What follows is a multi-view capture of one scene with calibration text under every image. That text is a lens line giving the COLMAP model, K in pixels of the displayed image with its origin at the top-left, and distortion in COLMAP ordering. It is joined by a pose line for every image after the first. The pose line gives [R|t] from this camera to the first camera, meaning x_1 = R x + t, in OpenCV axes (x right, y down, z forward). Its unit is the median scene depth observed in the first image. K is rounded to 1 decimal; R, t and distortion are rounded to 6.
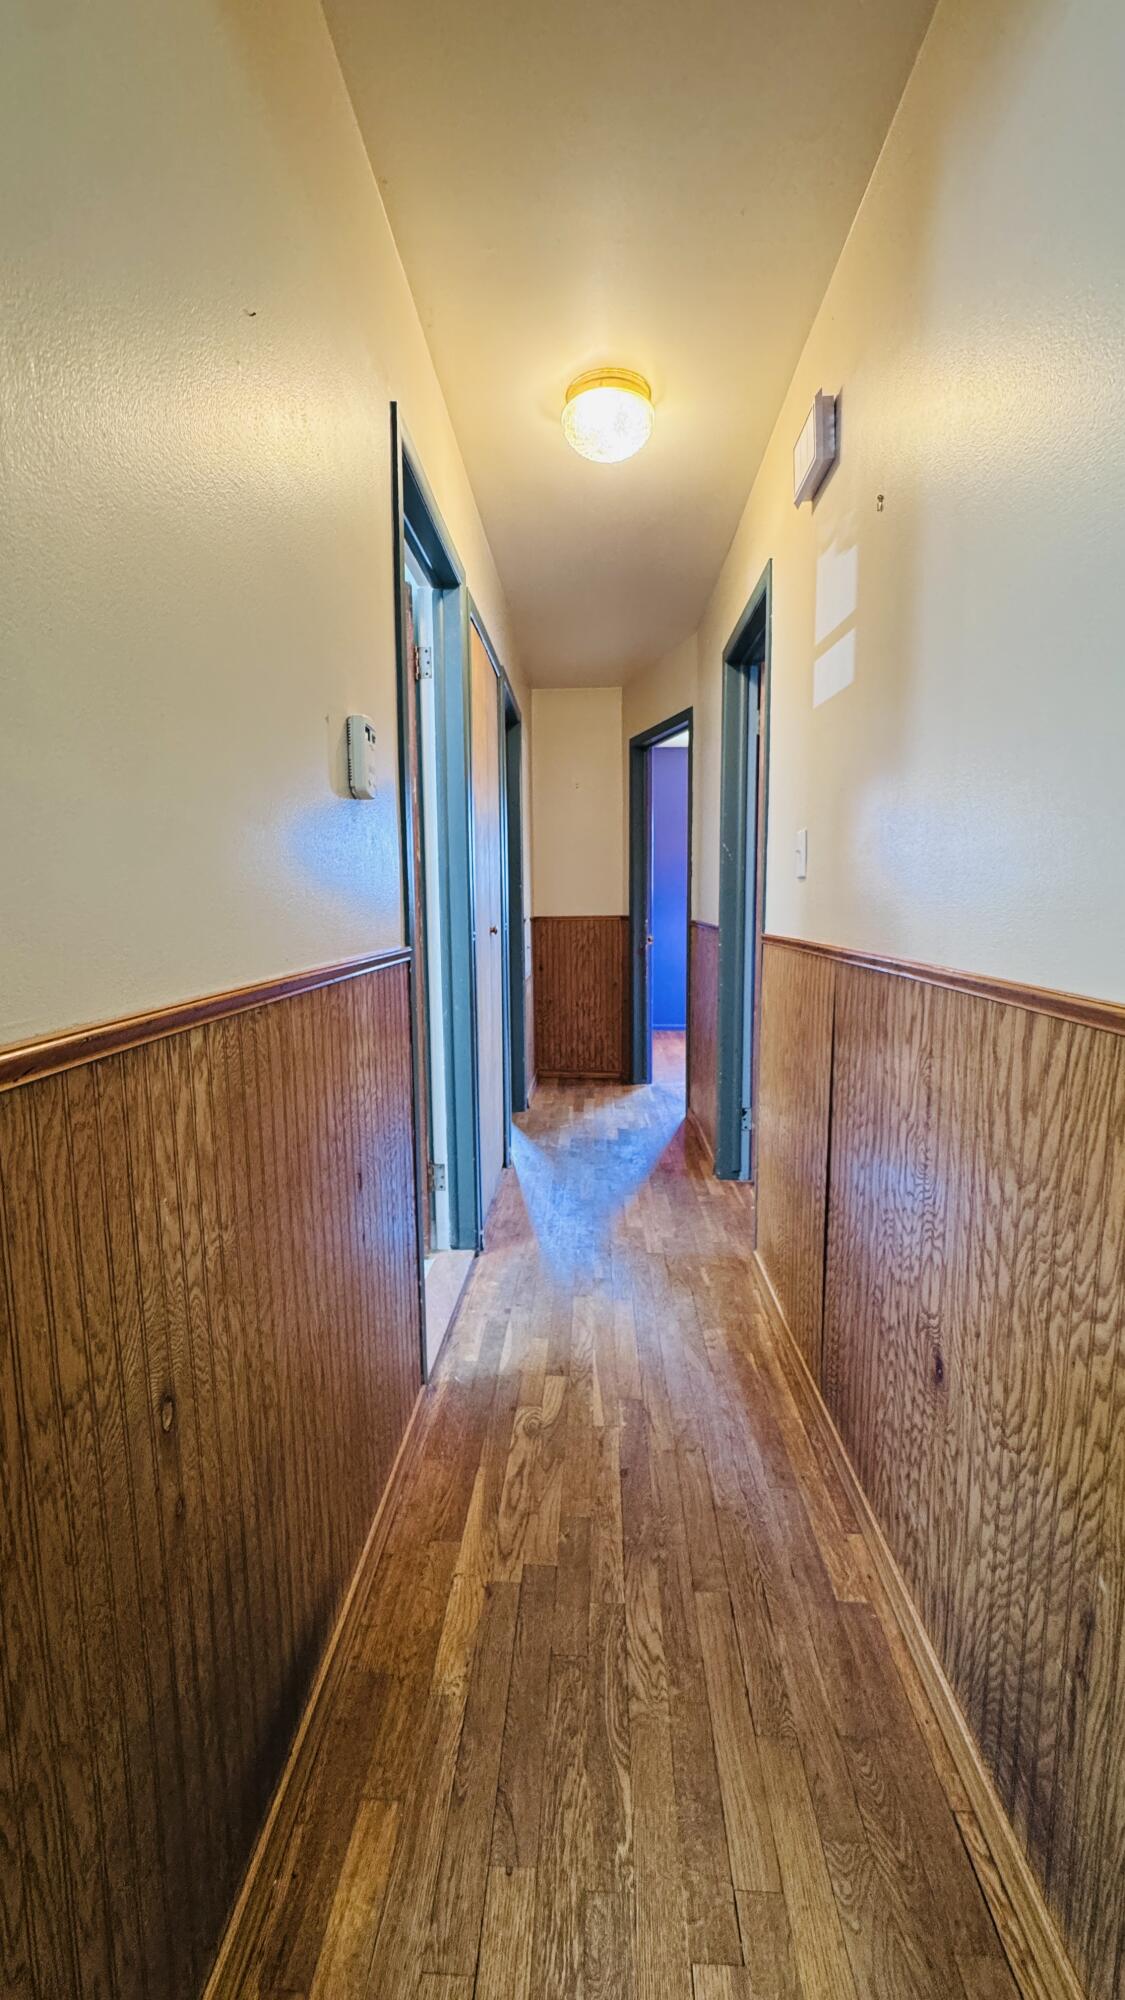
lens RADIAL K [[789.0, 0, 562.5], [0, 789.0, 1000.0], [0, 0, 1]] dist [-0.000117, 0.000129]
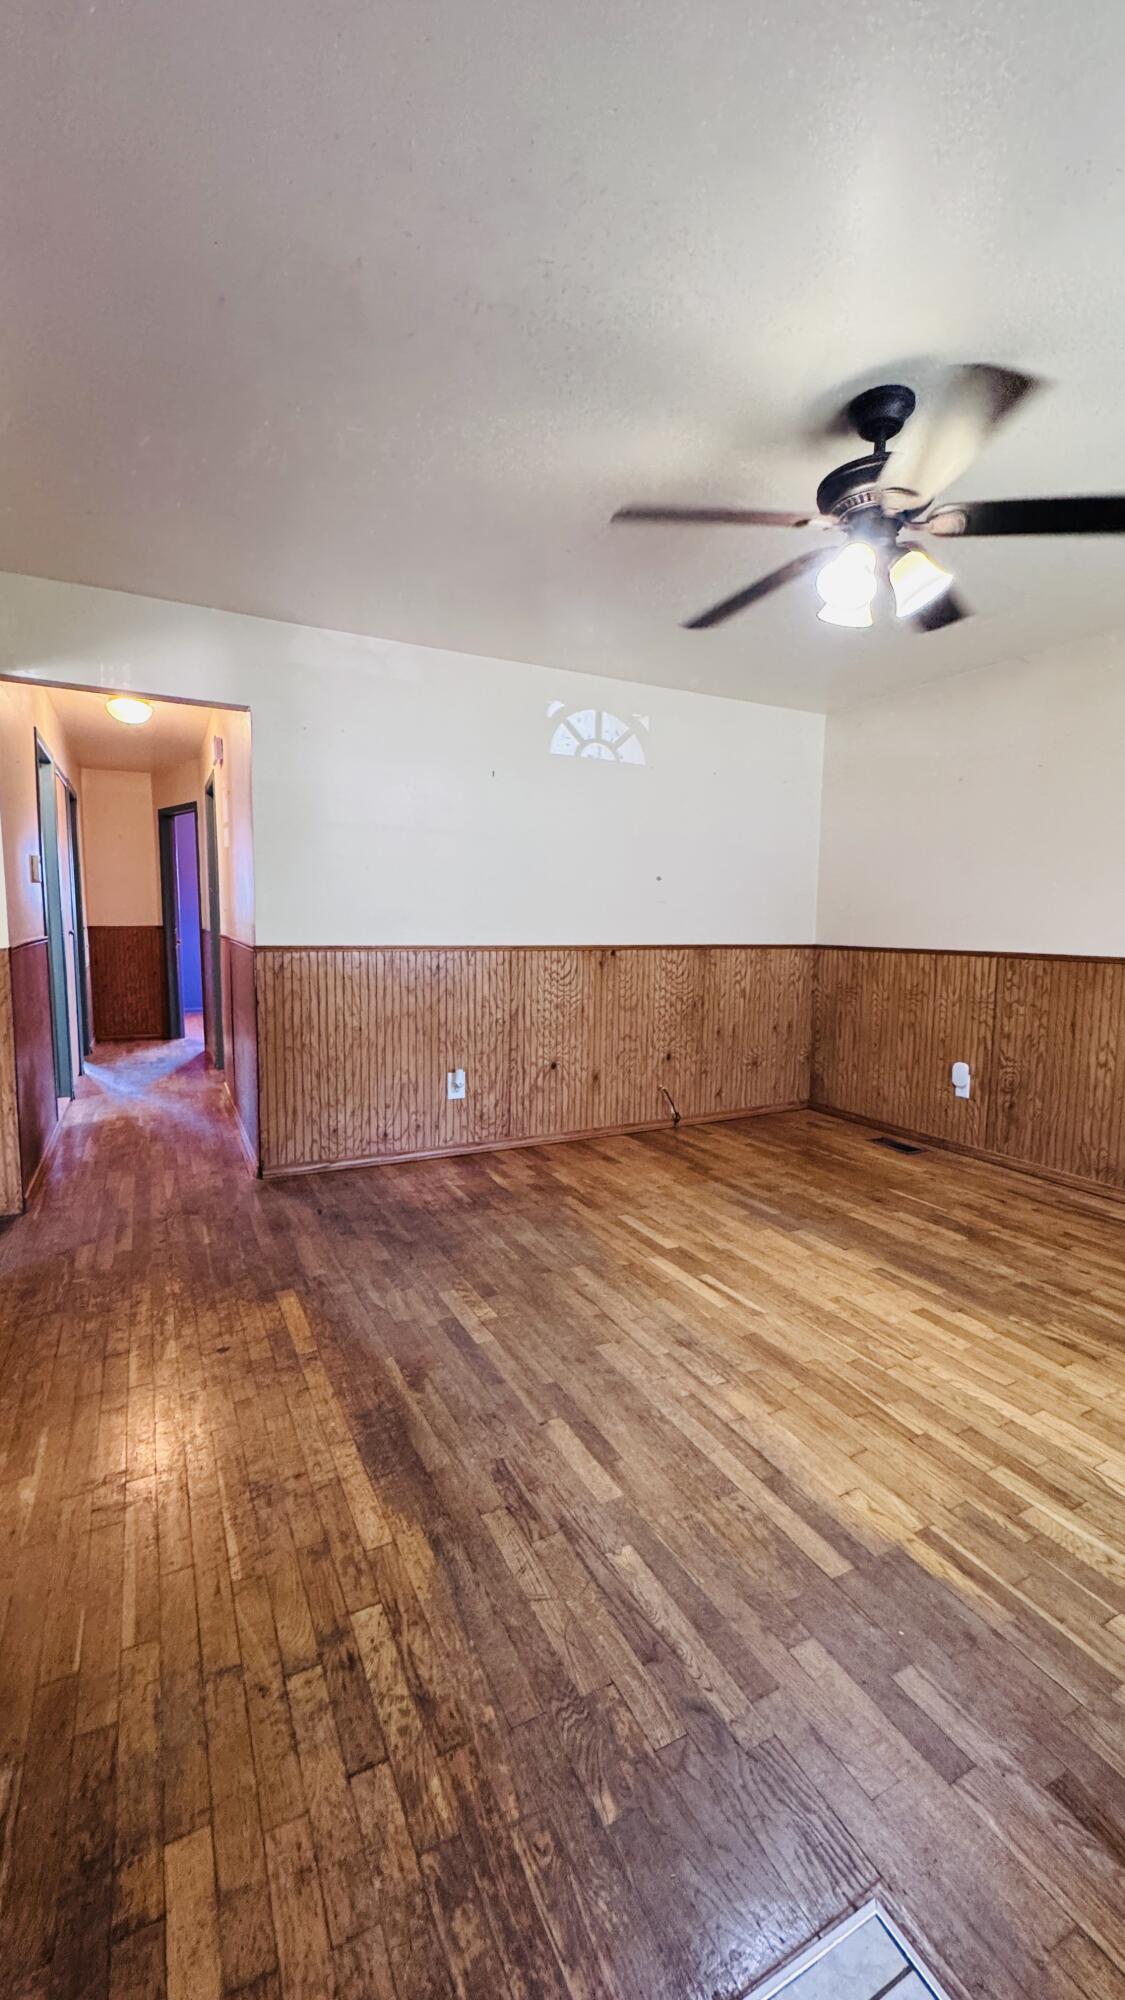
lens RADIAL K [[800.3, 0, 564.1], [0, 800.3, 1001.1], [0, 0, 1]] dist [-0.006350, 0.000596]
pose [[0.867497, -0.035148, 0.496198, -0.014767], [0.044488, 0.998985, -0.007015, 0.092557], [-0.495448, 0.028160, 0.868181, -0.802062]]
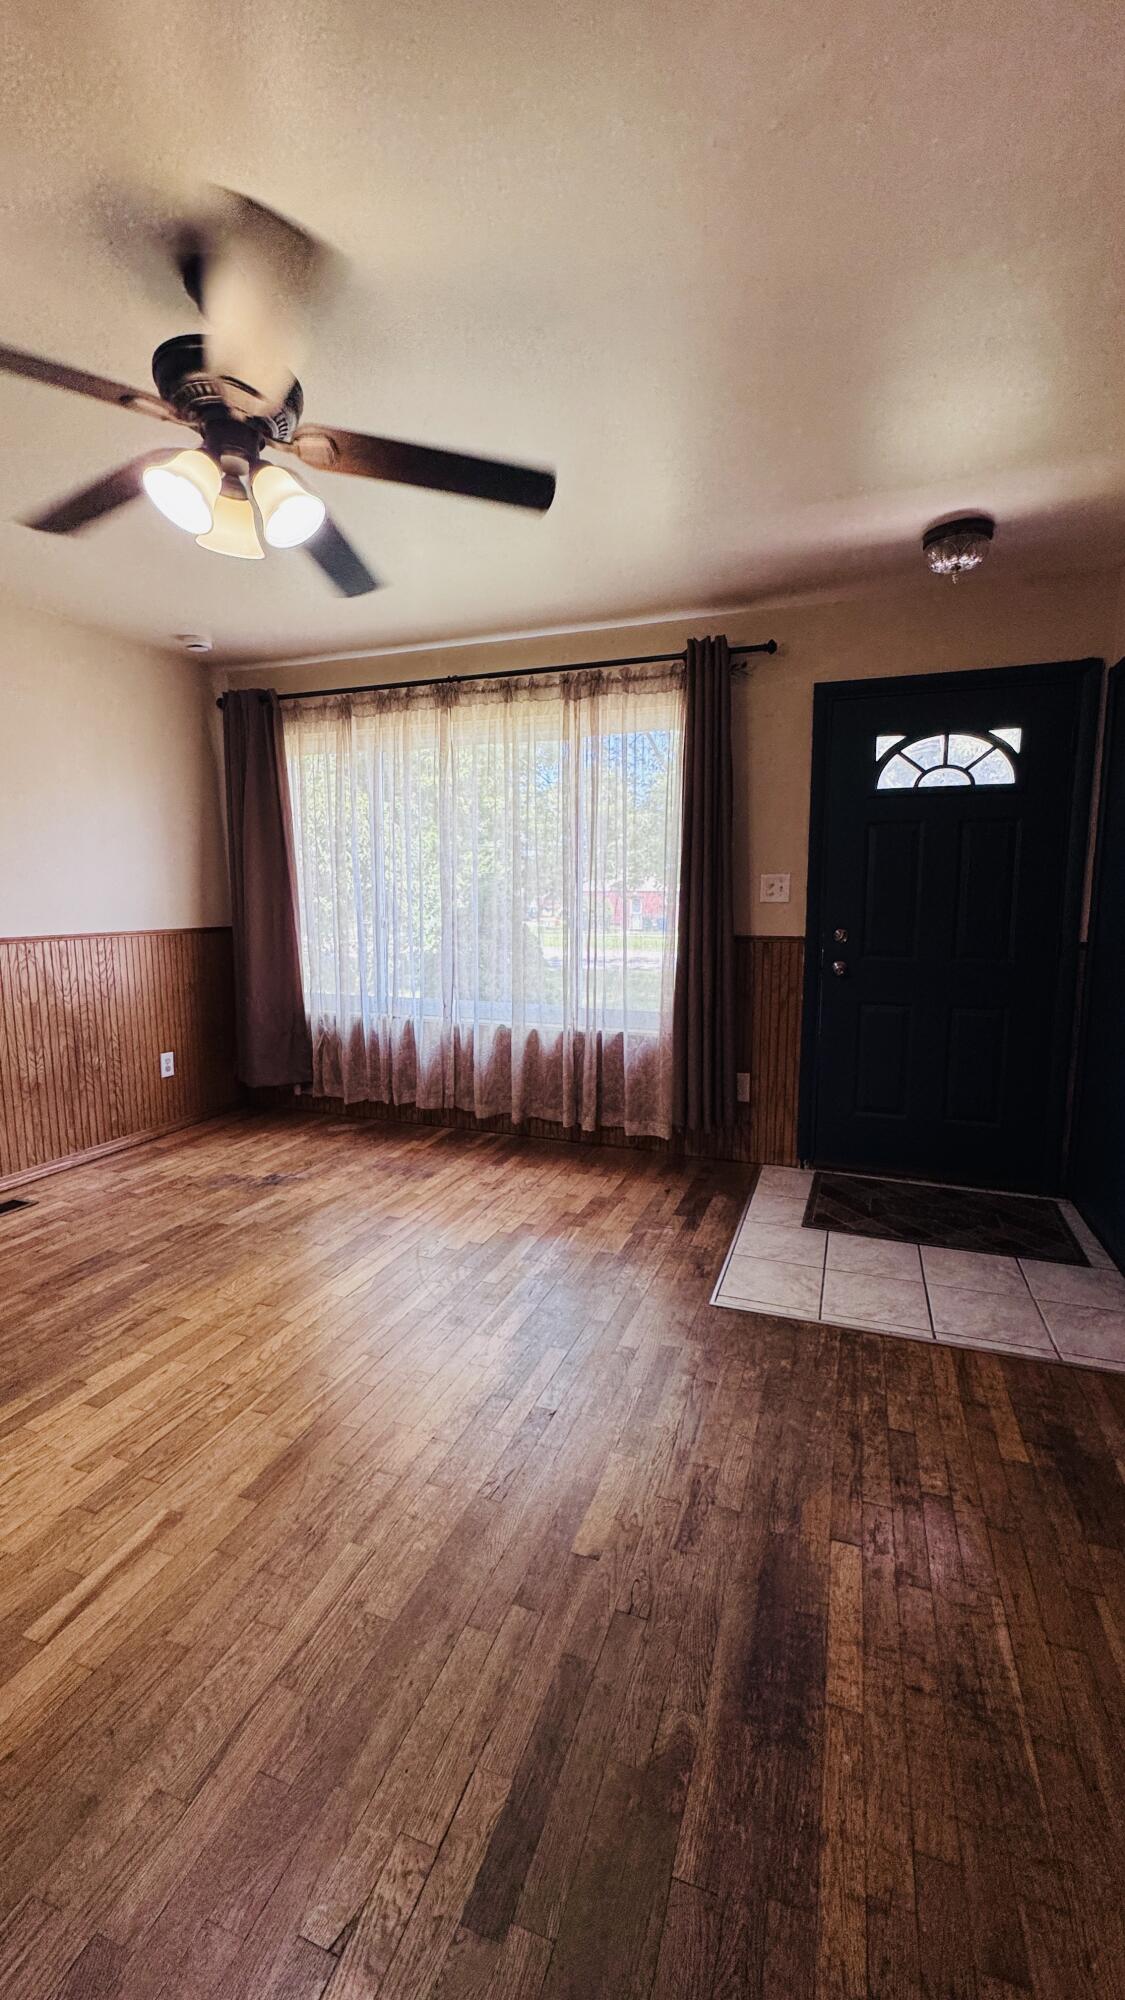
lens RADIAL K [[789.0, 0, 562.5], [0, 789.0, 1000.0], [0, 0, 1]] dist [-0.000117, 0.000129]
pose [[-0.951594, -0.034550, 0.305410, 0.109535], [0.042577, 0.969264, 0.242311, -0.003276], [-0.304395, 0.243586, -0.920875, -0.104729]]
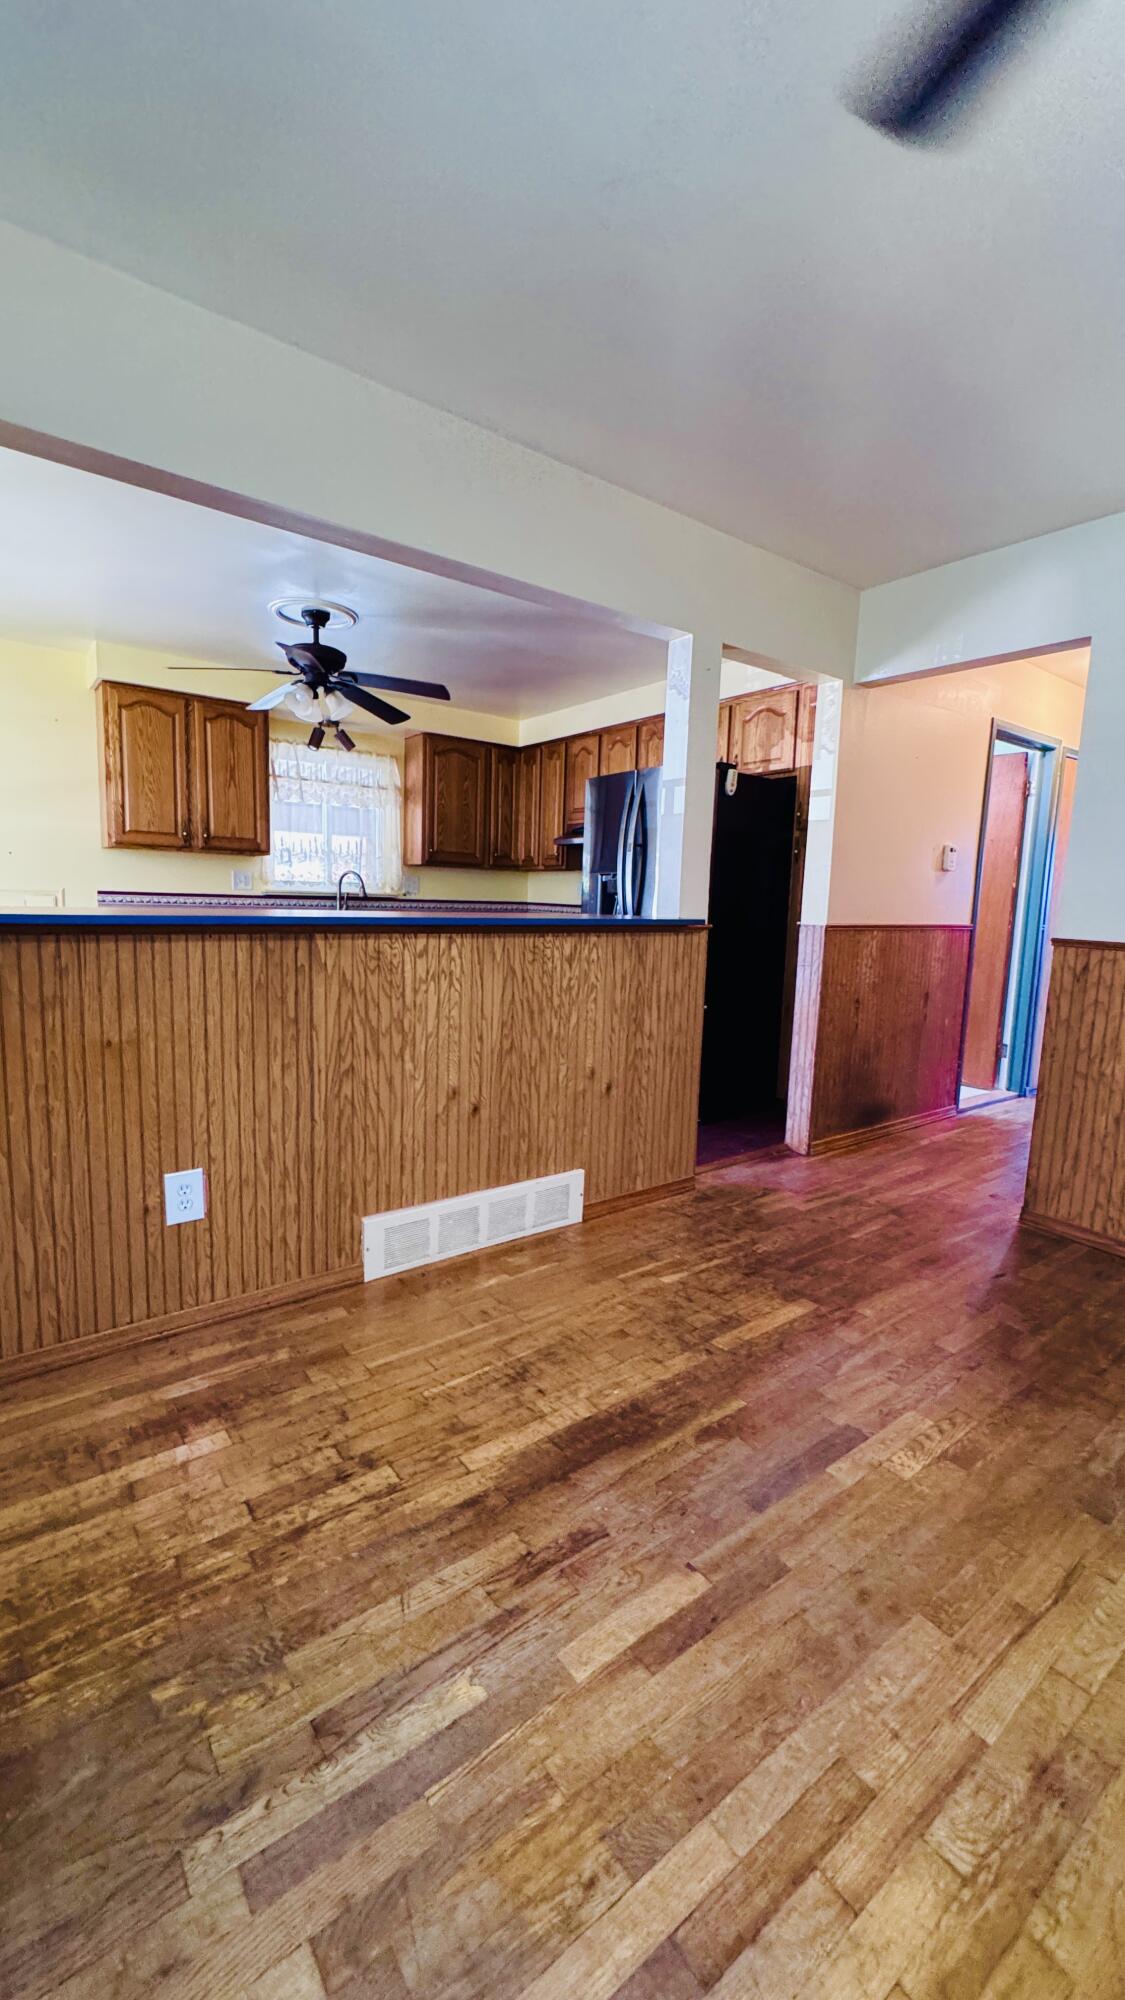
lens RADIAL K [[800.3, 0, 564.1], [0, 800.3, 1001.1], [0, 0, 1]] dist [-0.006350, 0.000596]
pose [[0.629644, 0.128480, -0.766186, 0.395081], [-0.132666, 0.989526, 0.056907, 0.083024], [0.765472, 0.065816, 0.640094, -0.659523]]
